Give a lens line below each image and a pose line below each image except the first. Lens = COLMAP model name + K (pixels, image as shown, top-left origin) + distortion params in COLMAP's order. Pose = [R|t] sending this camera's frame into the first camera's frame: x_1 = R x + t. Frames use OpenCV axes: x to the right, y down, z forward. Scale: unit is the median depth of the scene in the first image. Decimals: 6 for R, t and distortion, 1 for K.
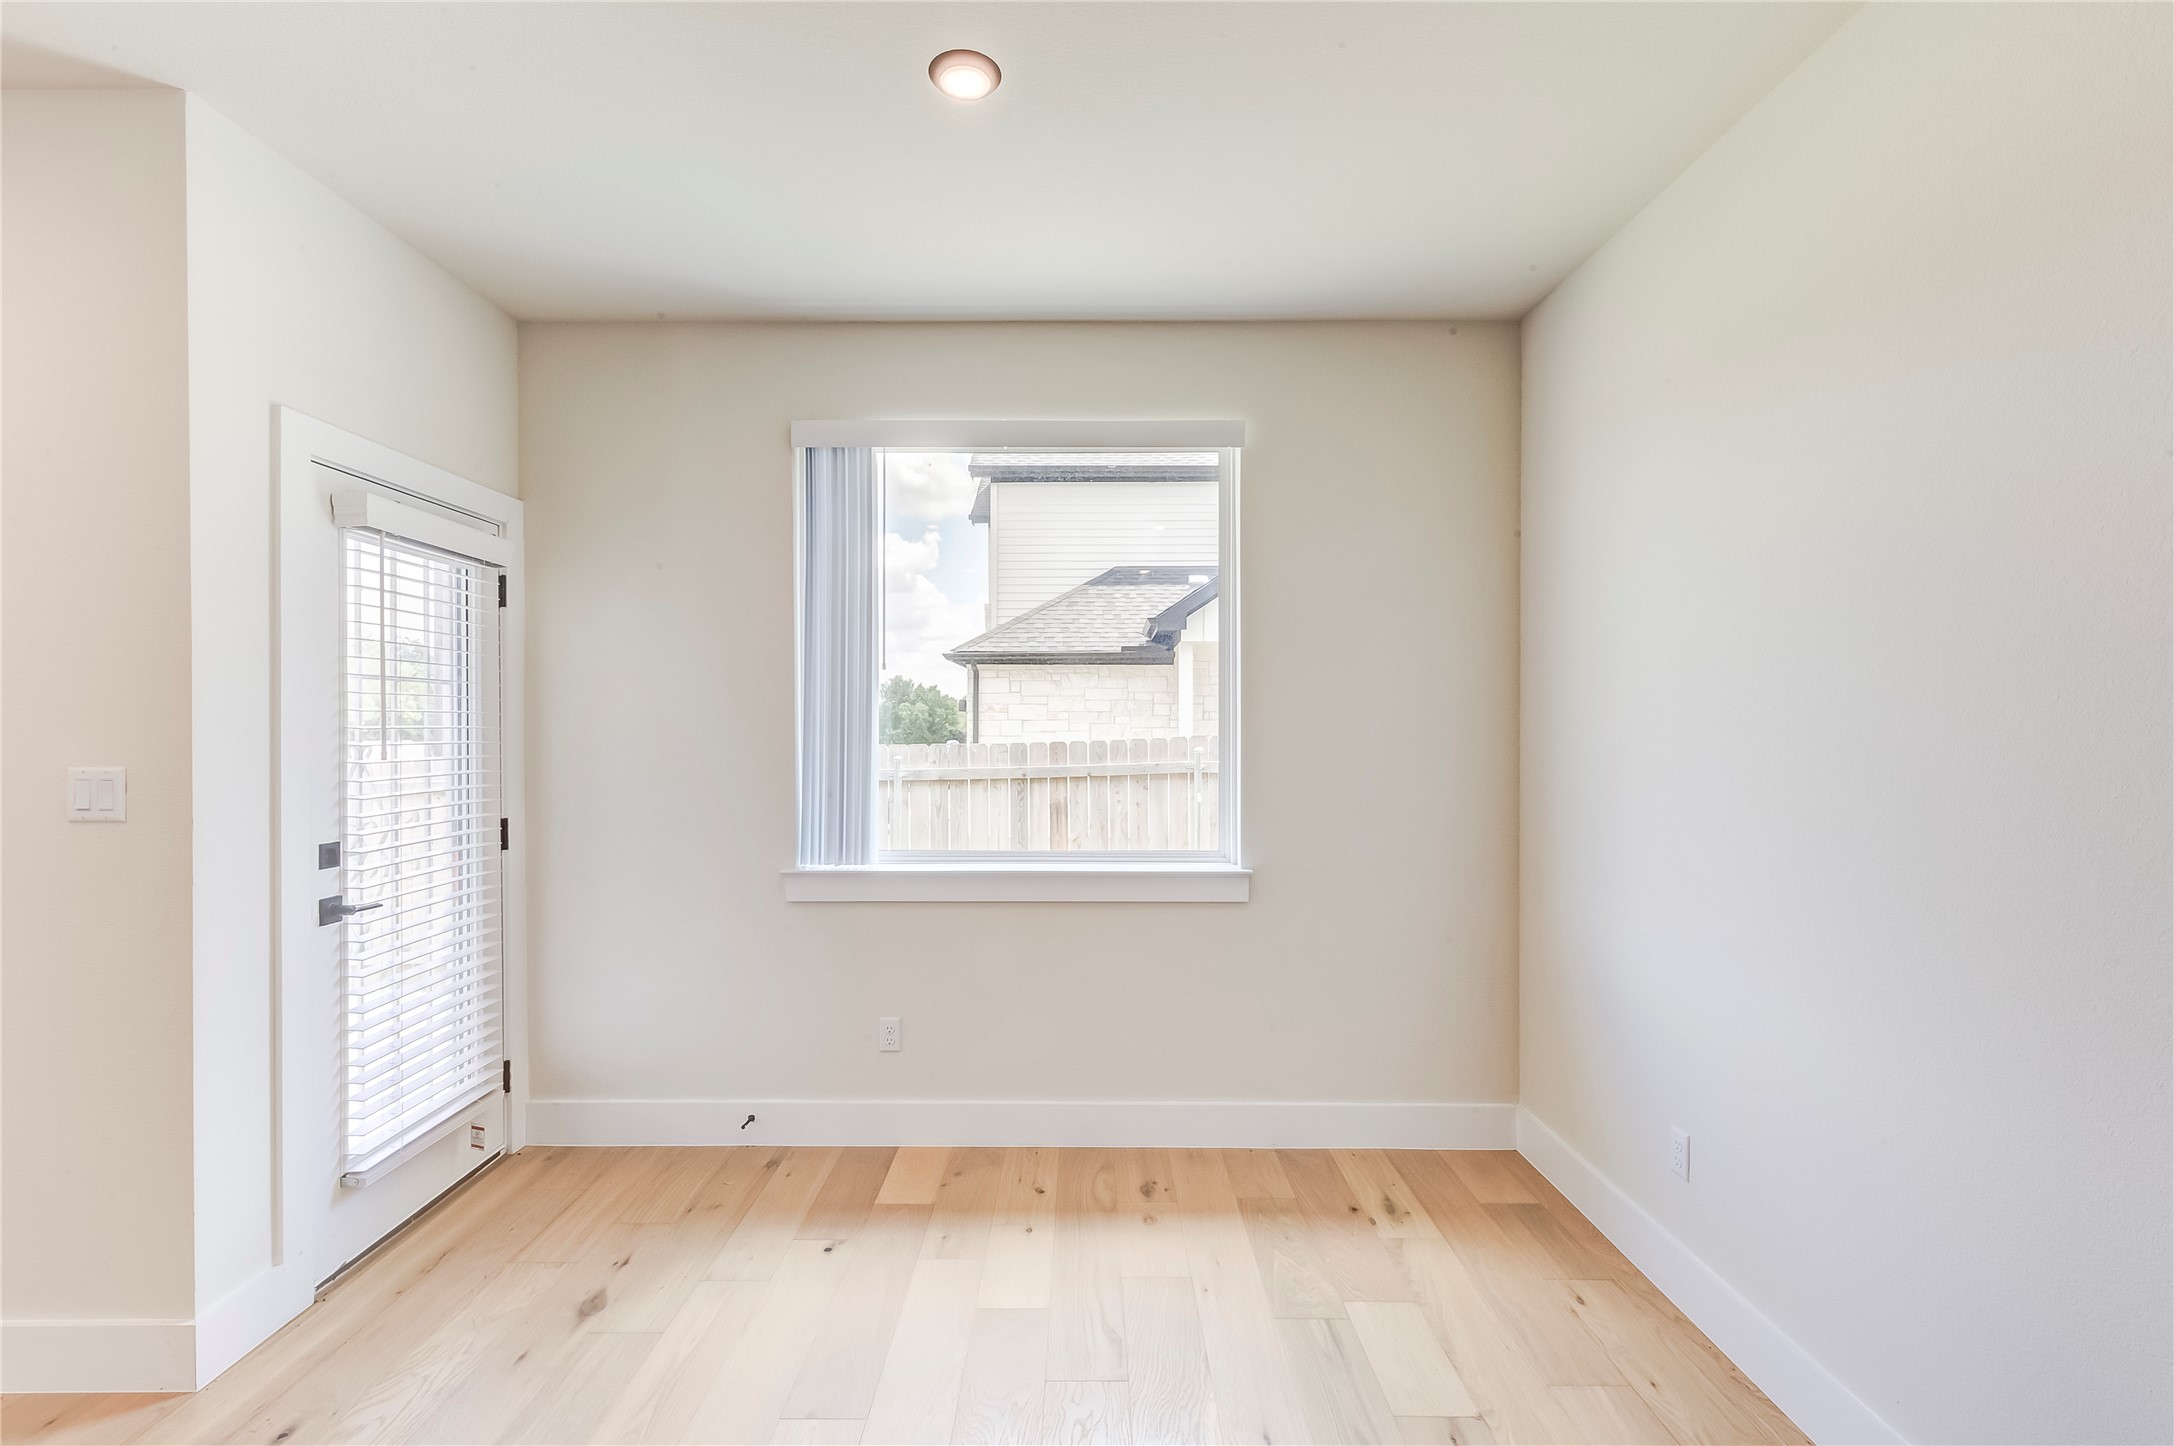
lens RADIAL K [[987.1, 0, 1127.6], [0, 987.1, 730.6], [0, 0, 1]] dist [0.007031, -0.001471]
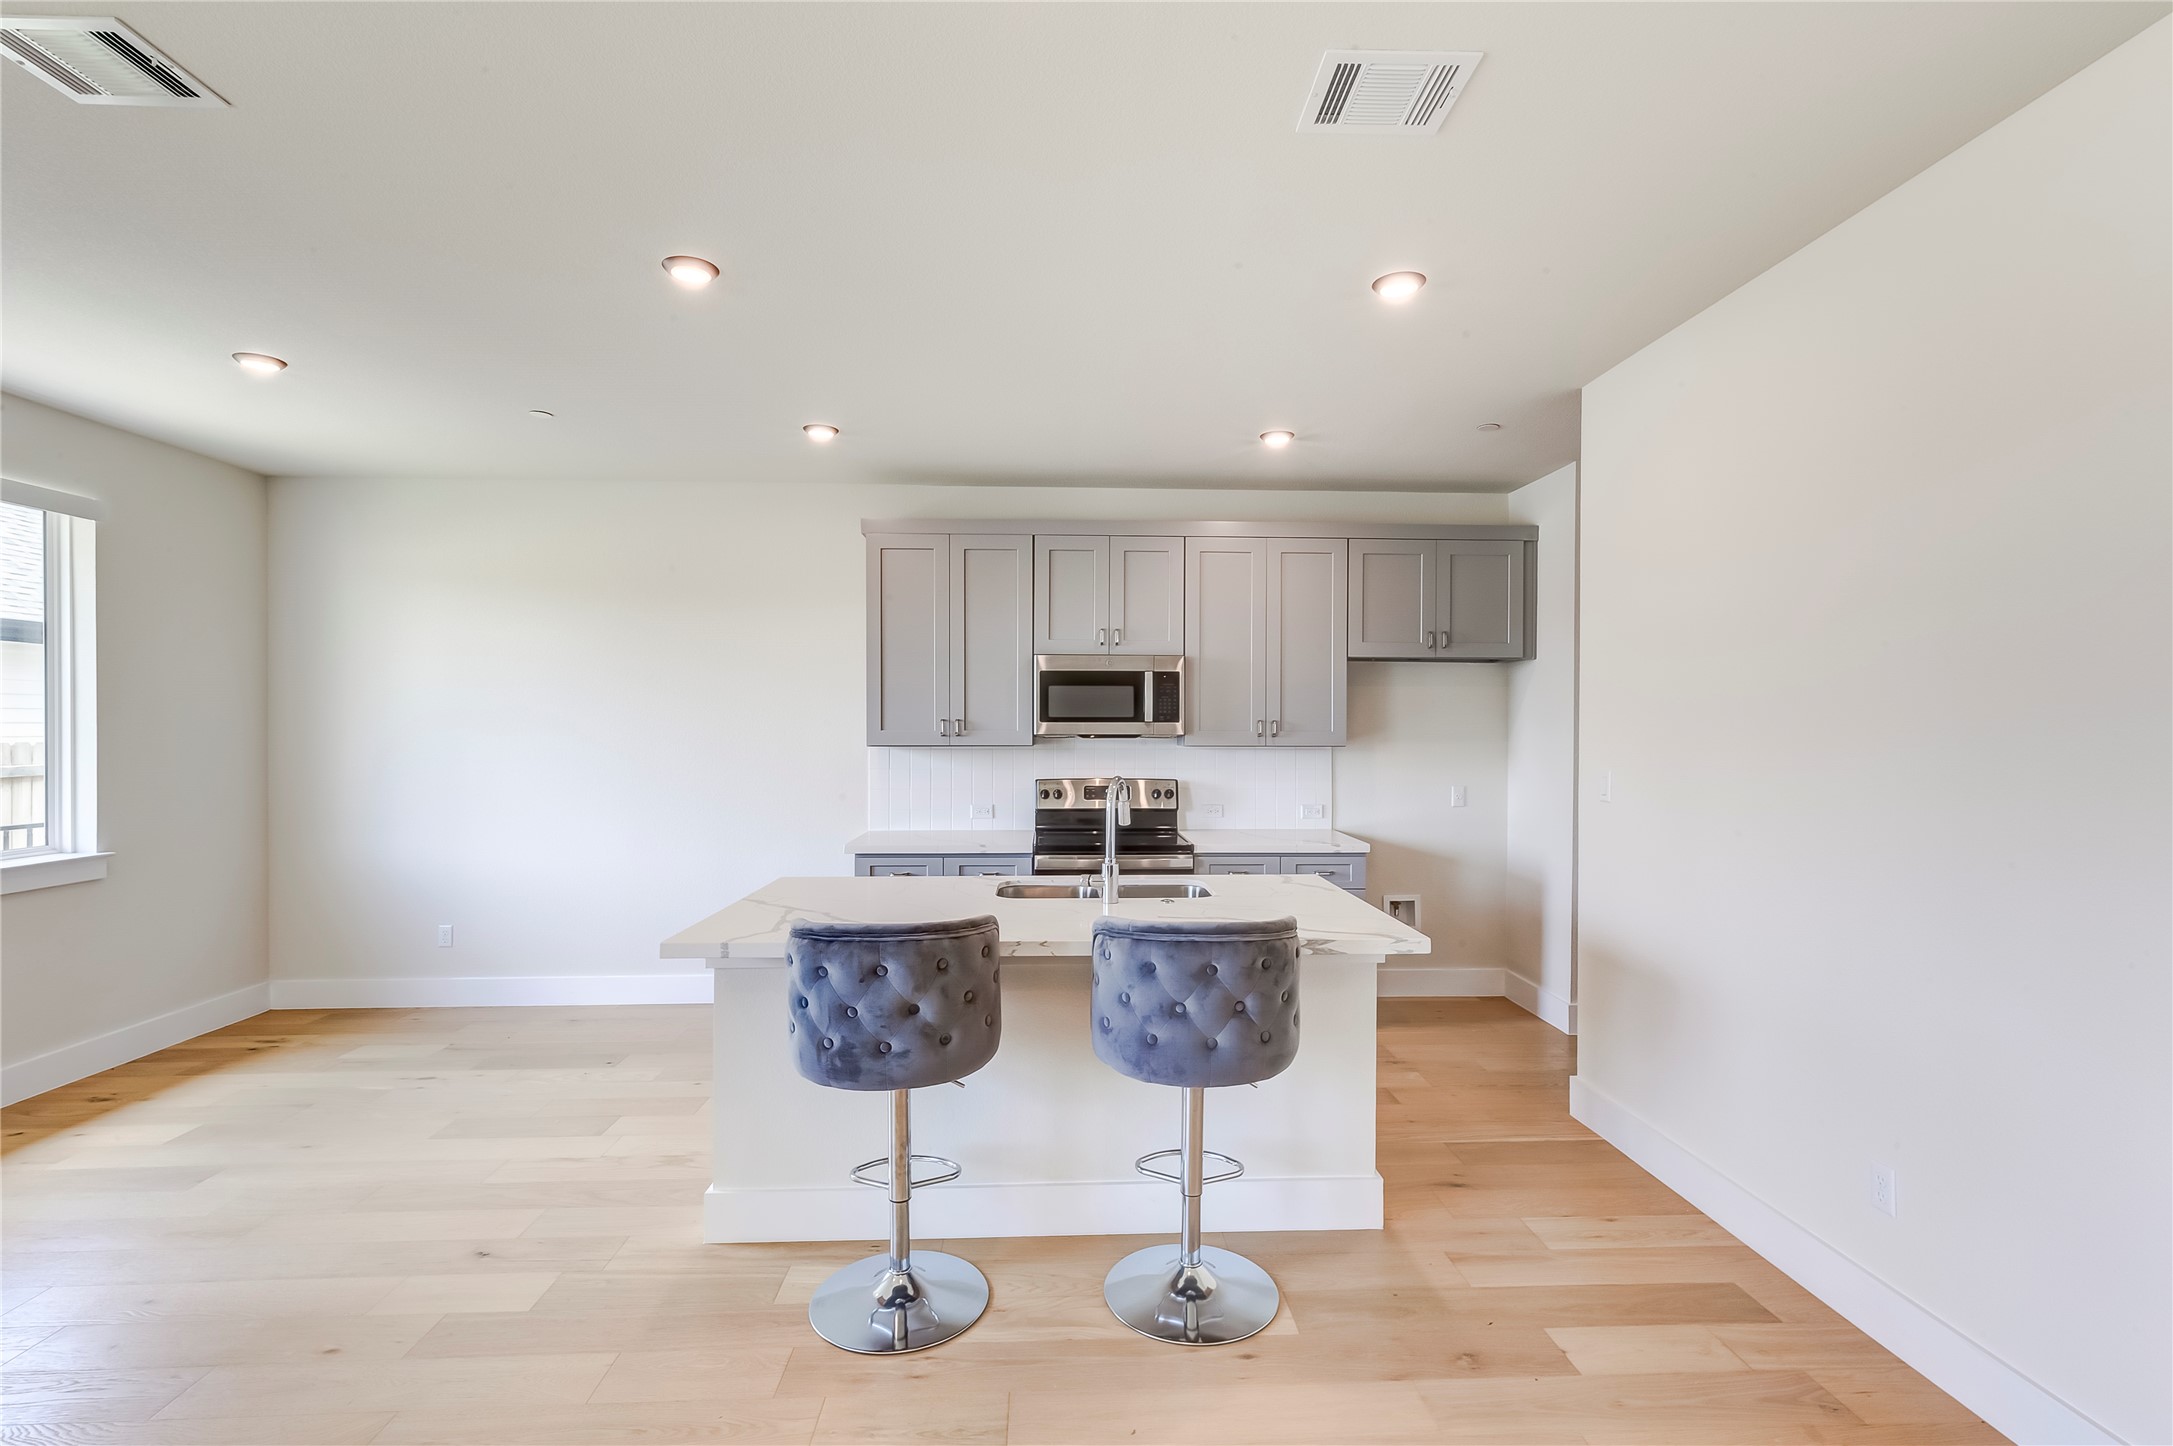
lens RADIAL K [[986.6, 0, 1086.6], [0, 986.6, 729.3], [0, 0, 1]] dist [0.007031, -0.001471]
pose [[-0.023976, -0.013910, 0.999616, -1.191202], [0.006311, 0.999881, 0.014065, -0.022197], [-0.999693, 0.006645, -0.023885, -0.230040]]
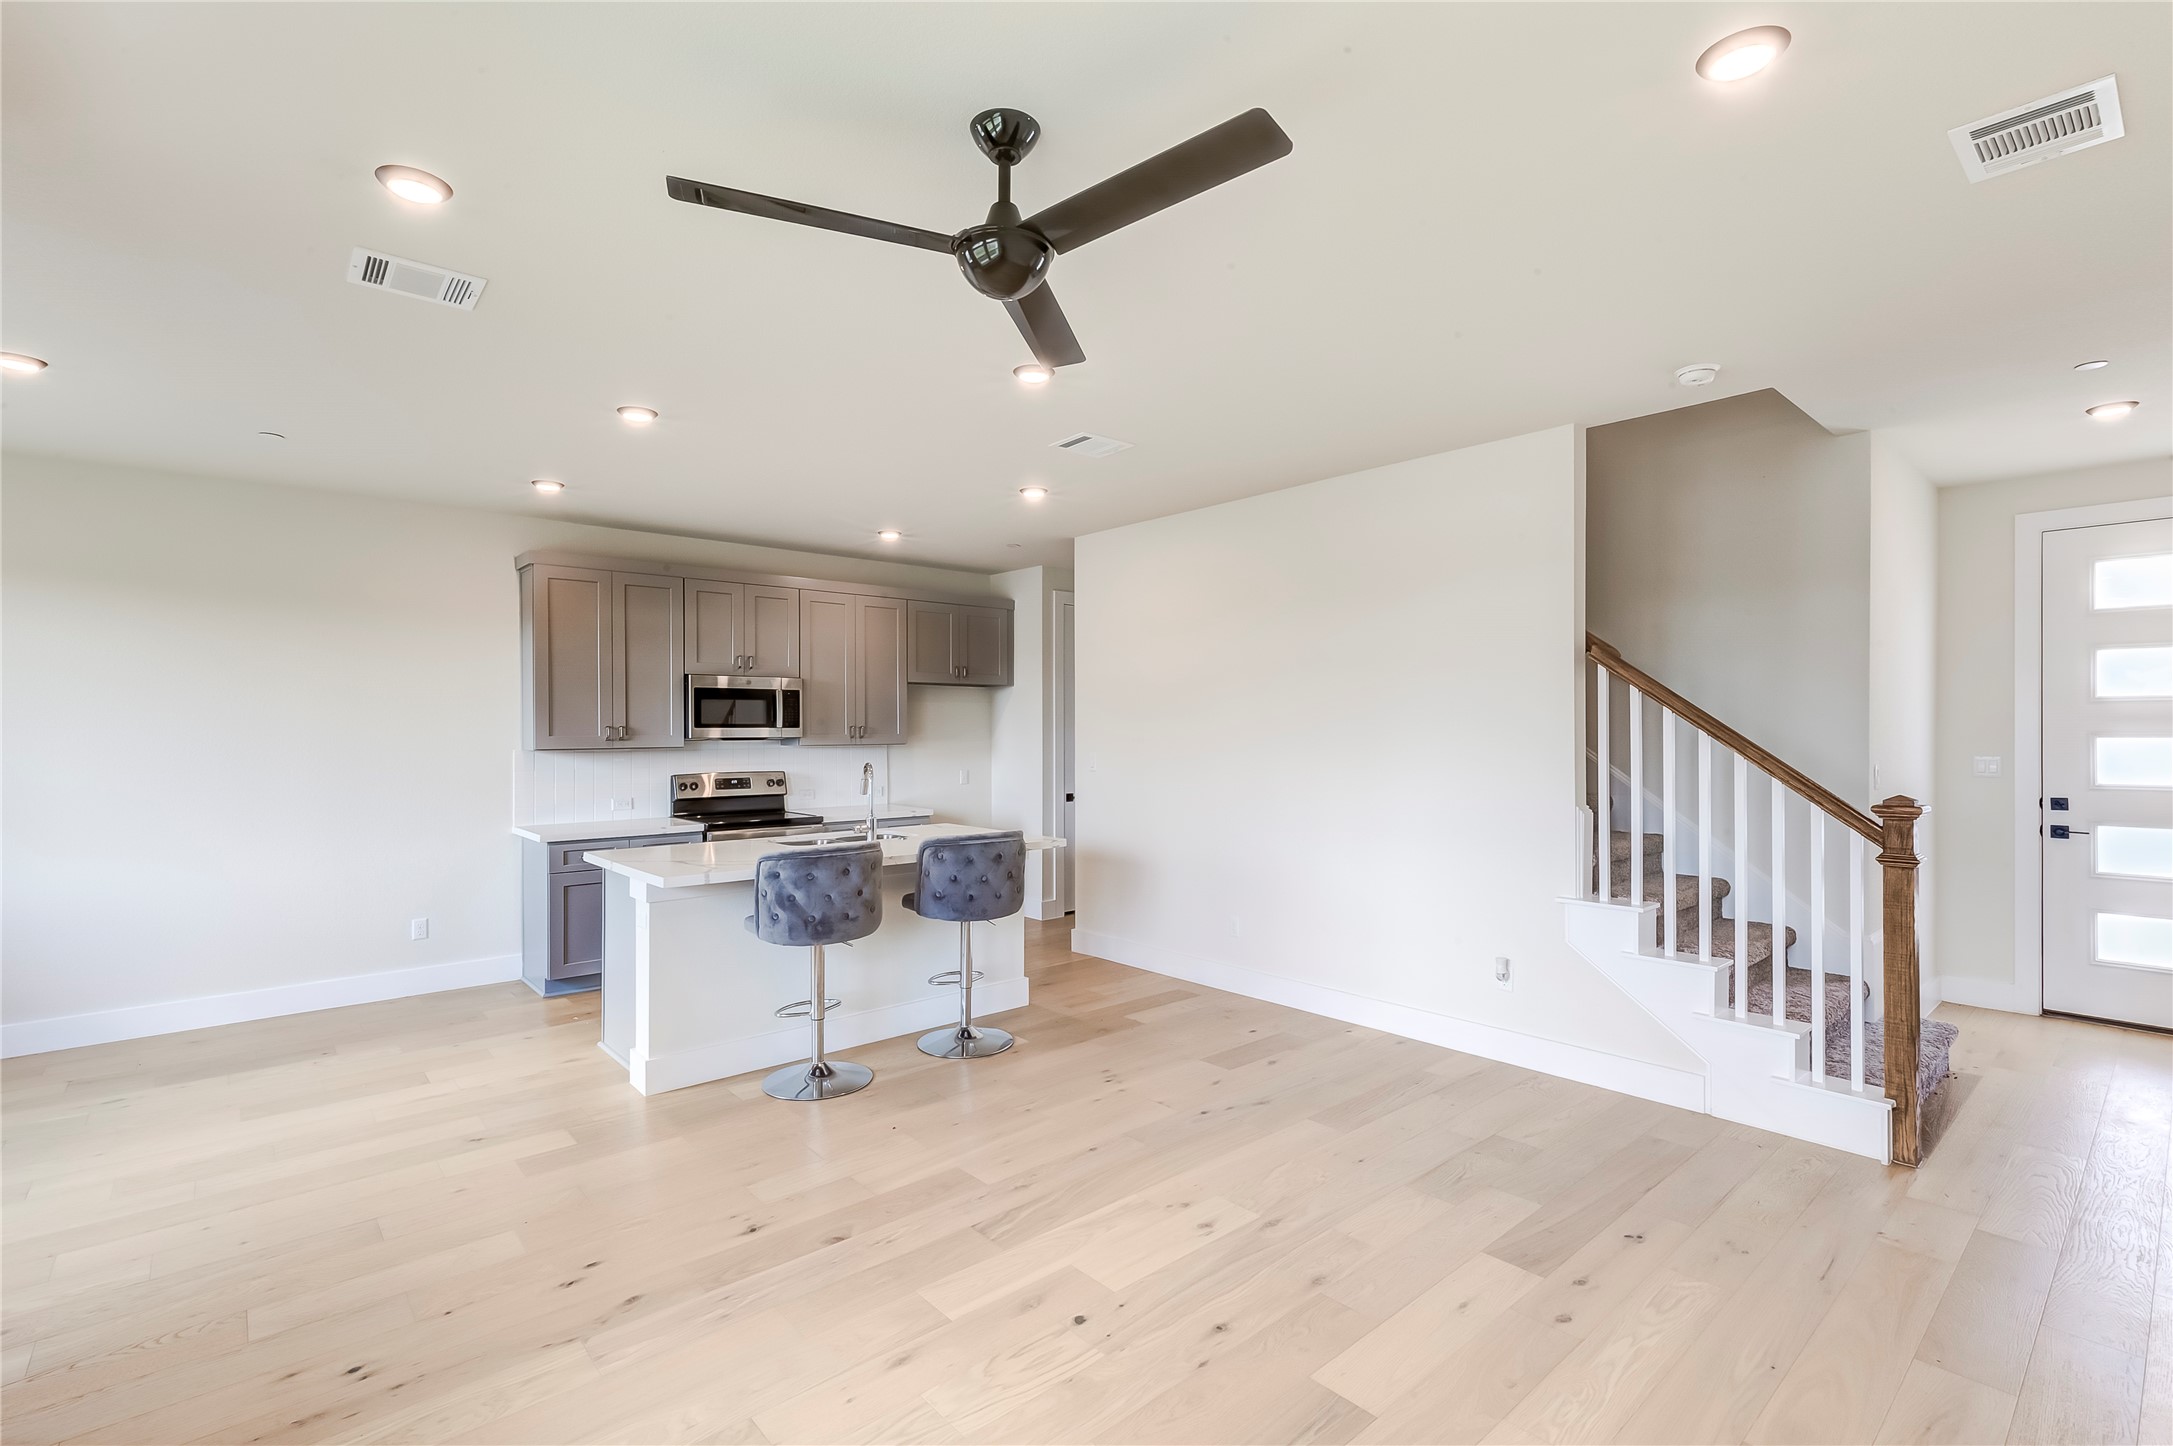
lens RADIAL K [[986.6, 0, 1077.8], [0, 986.6, 721.4], [0, 0, 1]] dist [0.007031, -0.001471]
pose [[-0.638115, -0.003172, 0.769934, -1.614848], [0.002454, 0.999978, 0.006153, -0.035559], [-0.769937, 0.005816, -0.638093, 0.455209]]
